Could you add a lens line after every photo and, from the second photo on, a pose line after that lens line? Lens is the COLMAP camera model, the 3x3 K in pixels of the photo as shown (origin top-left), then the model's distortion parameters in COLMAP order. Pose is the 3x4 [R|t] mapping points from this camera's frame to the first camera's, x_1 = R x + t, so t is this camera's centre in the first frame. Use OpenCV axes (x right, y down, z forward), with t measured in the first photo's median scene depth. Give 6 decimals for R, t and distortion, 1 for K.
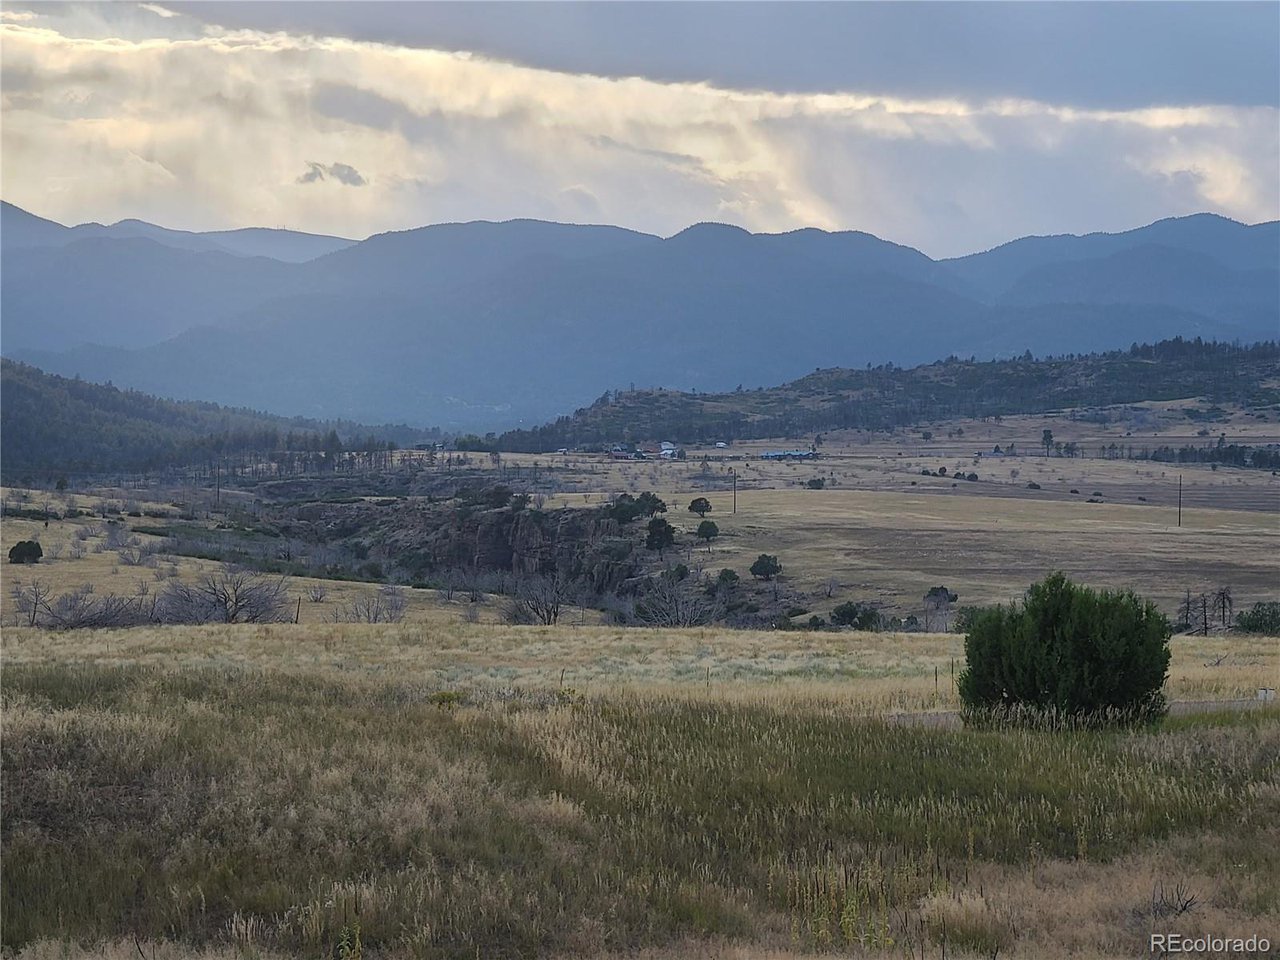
lens RADIAL K [[5760.5, 0, 641.4], [0, 5760.5, 480.1], [0, 0, 1]] dist [-0.040212, 0.000000]
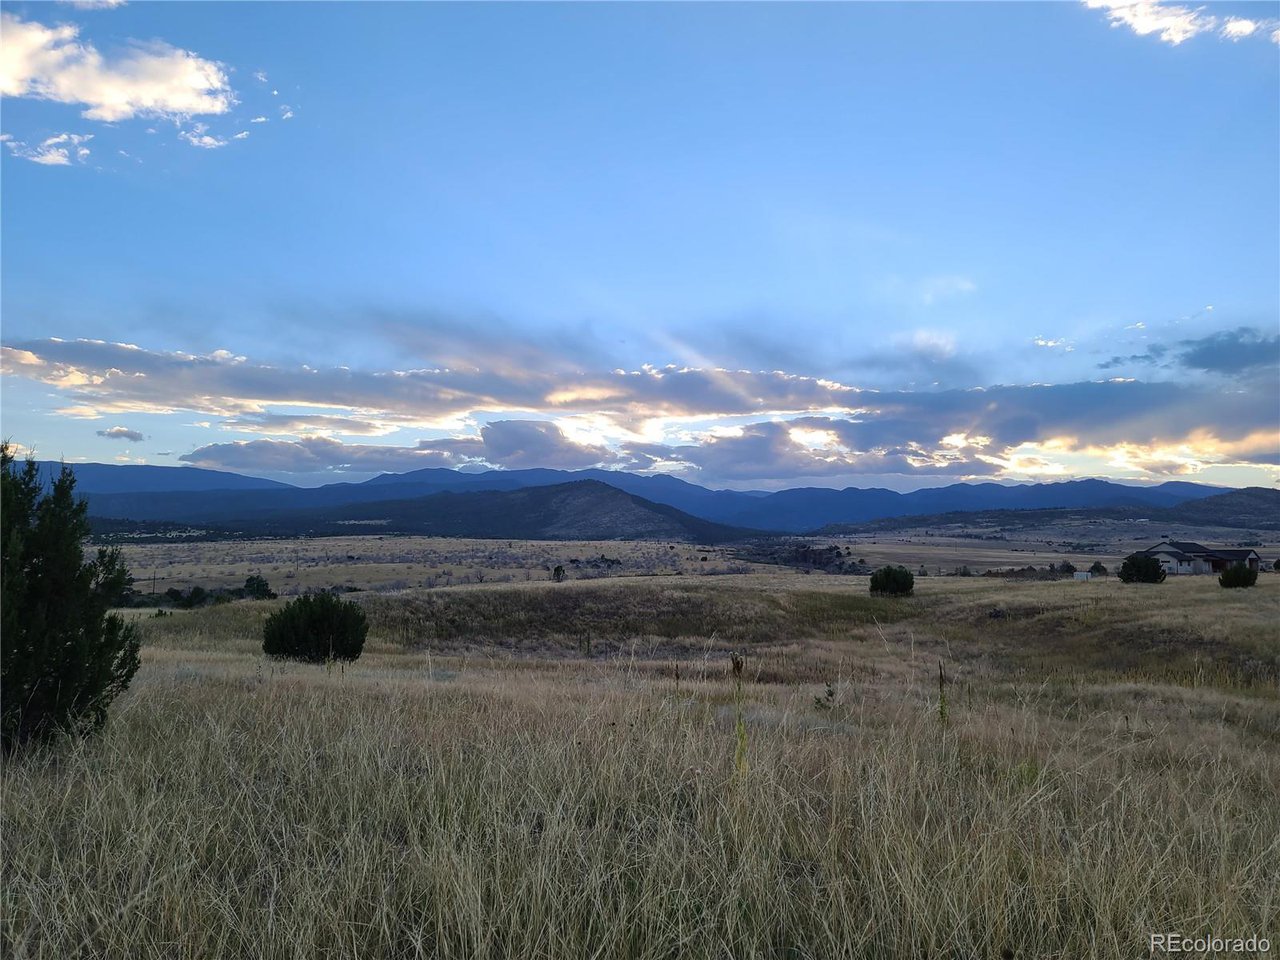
lens RADIAL K [[5760.5, 0, 639.8], [0, 5760.5, 479.8], [0, 0, 1]] dist [-0.040212, 0.000000]
pose [[0.935834, -0.003263, -0.352426, 1.545384], [0.013980, 0.999514, 0.027868, -0.189141], [0.352164, -0.031007, 0.935425, -3.531613]]
